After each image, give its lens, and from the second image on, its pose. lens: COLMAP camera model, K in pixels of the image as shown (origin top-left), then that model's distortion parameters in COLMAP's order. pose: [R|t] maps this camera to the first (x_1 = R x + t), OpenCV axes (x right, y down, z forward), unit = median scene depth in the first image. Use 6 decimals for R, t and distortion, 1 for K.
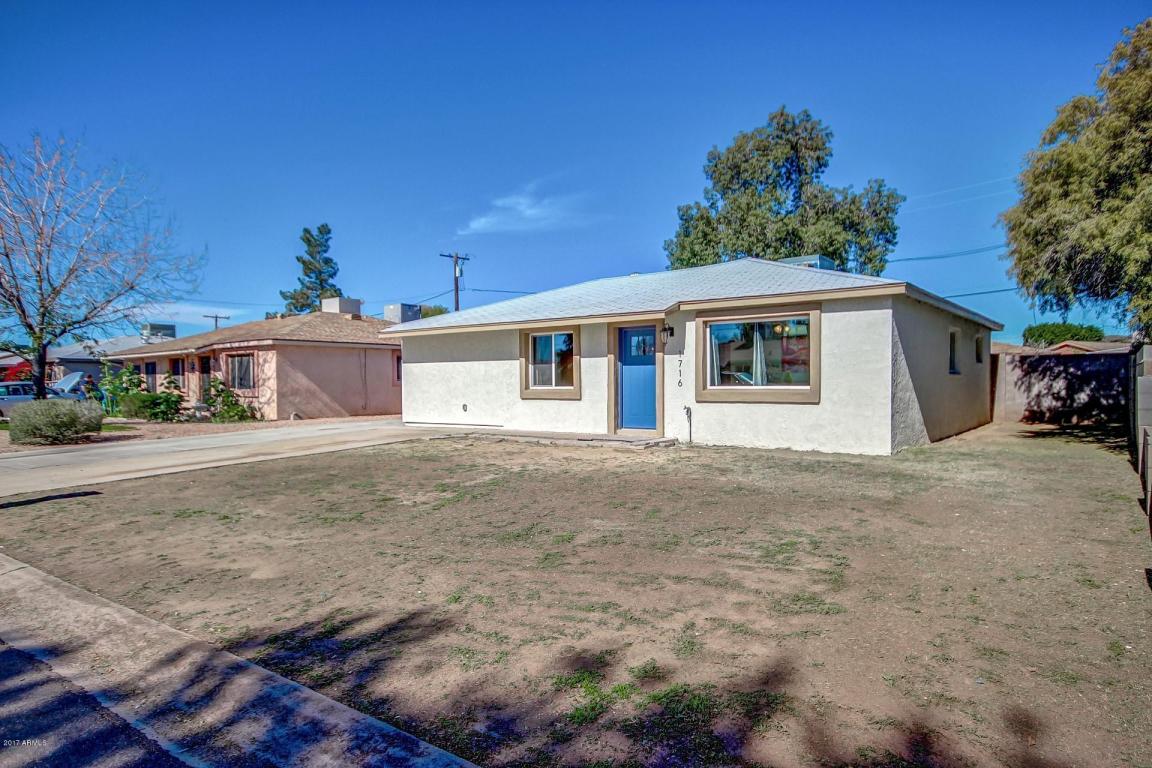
lens RADIAL K [[694.2, 0, 603.8], [0, 694.2, 382.7], [0, 0, 1]] dist [0.000882, -0.000347]
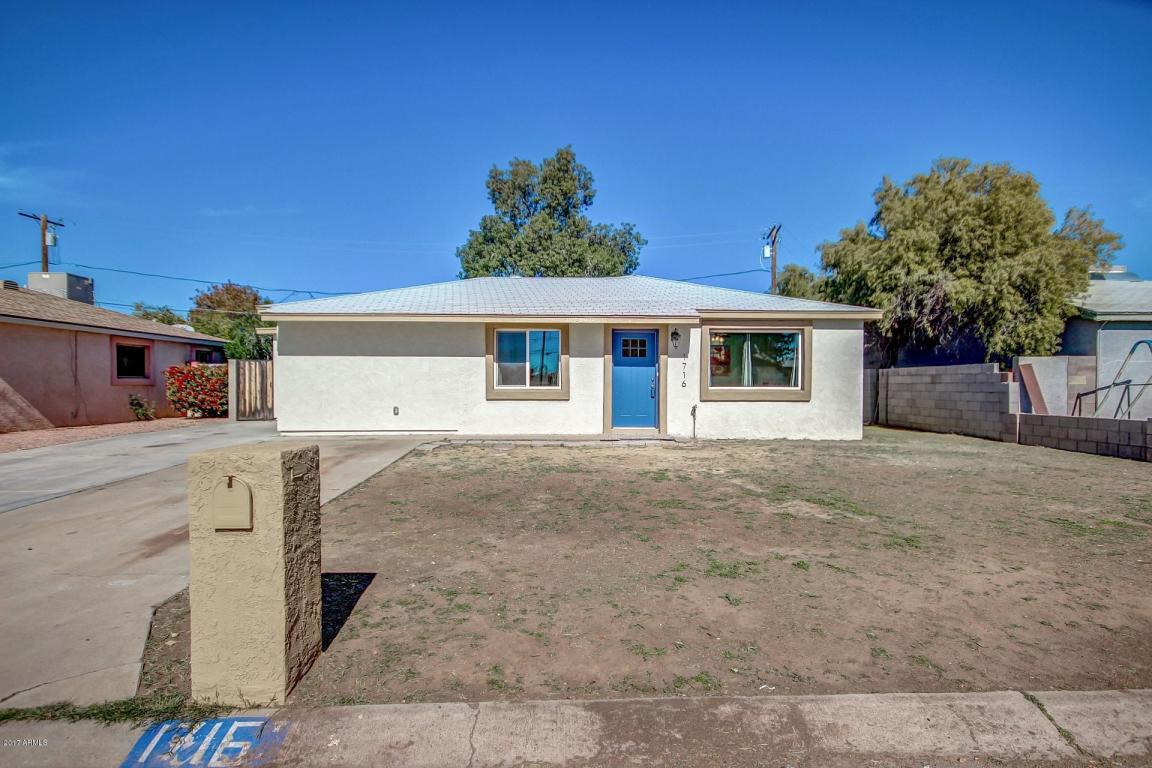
lens RADIAL K [[594.9, 0, 585.1], [0, 594.9, 389.7], [0, 0, 1]] dist [0.008105, -0.000467]
pose [[0.780787, 0.003635, 0.624787, -0.555217], [-0.007501, 0.999966, 0.003555, 0.006925], [-0.624753, -0.007463, 0.780787, 0.339749]]
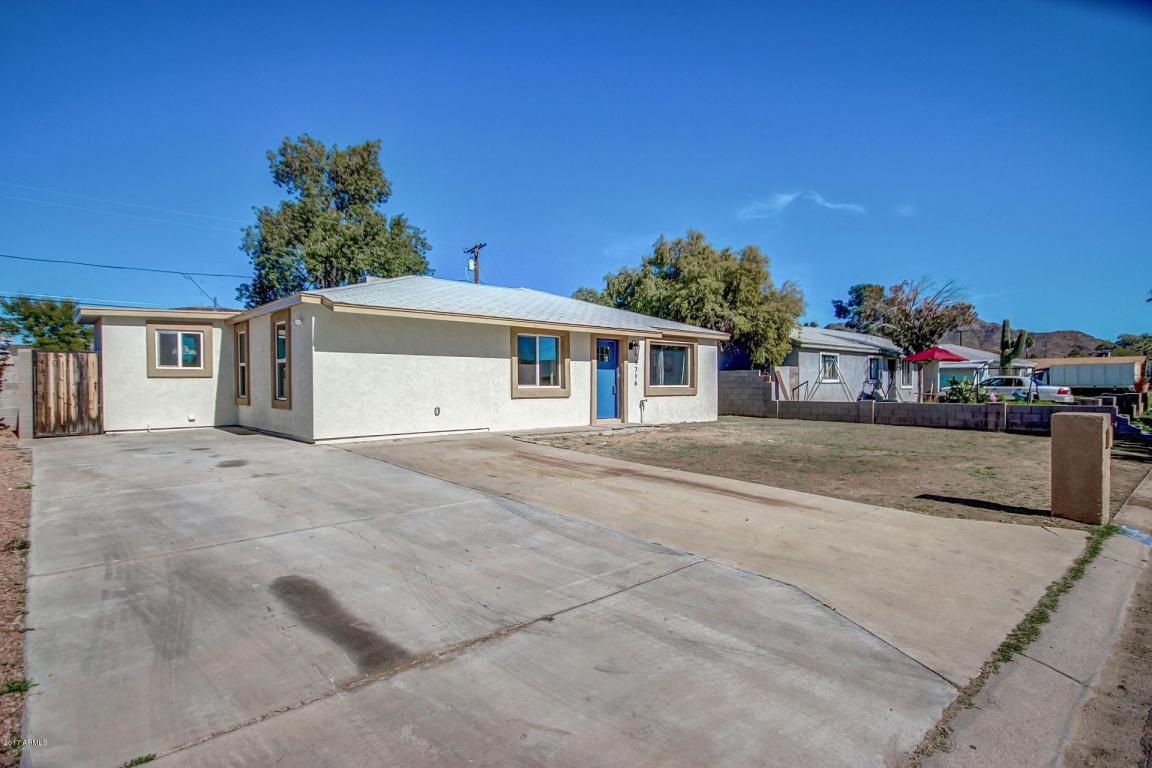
lens RADIAL K [[575.3, 0, 576.0], [0, 575.3, 384.0], [0, 0, 1]] dist [-0.001666, -0.000367]
pose [[0.202849, 0.006168, 0.979191, -0.981294], [-0.000455, 0.999981, -0.006205, 0.008671], [-0.979210, 0.000813, 0.202848, 0.820544]]
